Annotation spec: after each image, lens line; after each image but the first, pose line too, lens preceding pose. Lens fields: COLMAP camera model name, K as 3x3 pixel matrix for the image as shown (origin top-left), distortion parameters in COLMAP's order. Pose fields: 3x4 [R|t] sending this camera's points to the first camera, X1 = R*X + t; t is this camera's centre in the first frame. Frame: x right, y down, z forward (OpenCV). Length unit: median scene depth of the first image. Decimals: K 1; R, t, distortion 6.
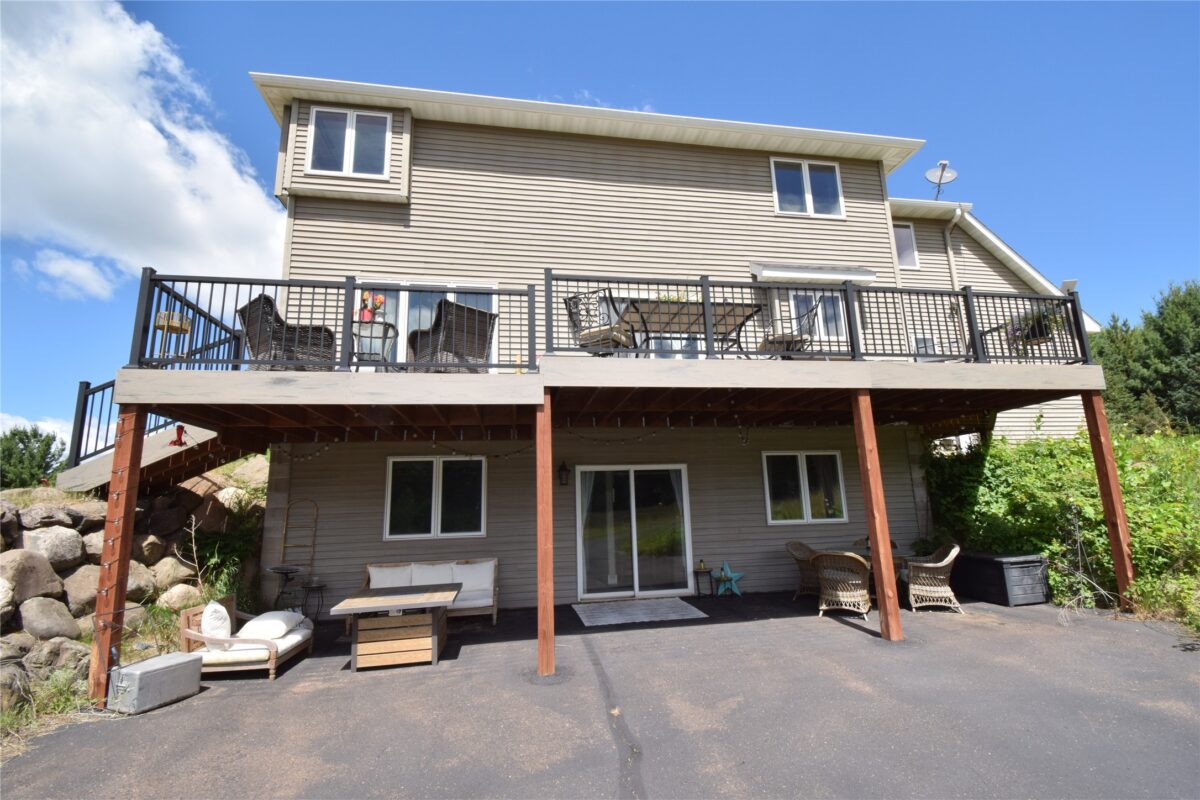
lens RADIAL K [[522.7, 0, 603.0], [0, 522.7, 402.9], [0, 0, 1]] dist [-0.017627, -0.006072]
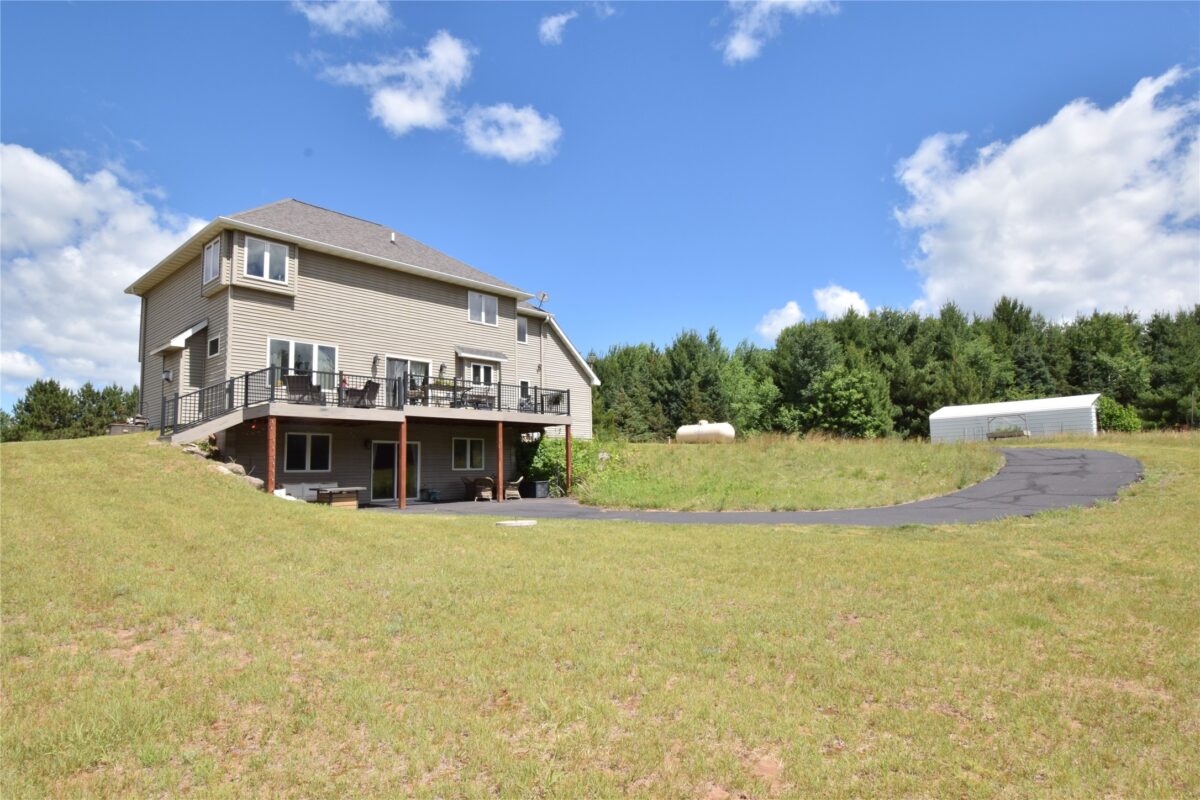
lens RADIAL K [[656.0, 0, 602.9], [0, 656.0, 401.0], [0, 0, 1]] dist [0.035180, 0.000121]
pose [[0.778440, 0.083432, 0.622149, -0.994960], [-0.127252, 0.991523, 0.026252, -0.224997], [-0.614685, -0.099605, 0.782458, -1.636733]]
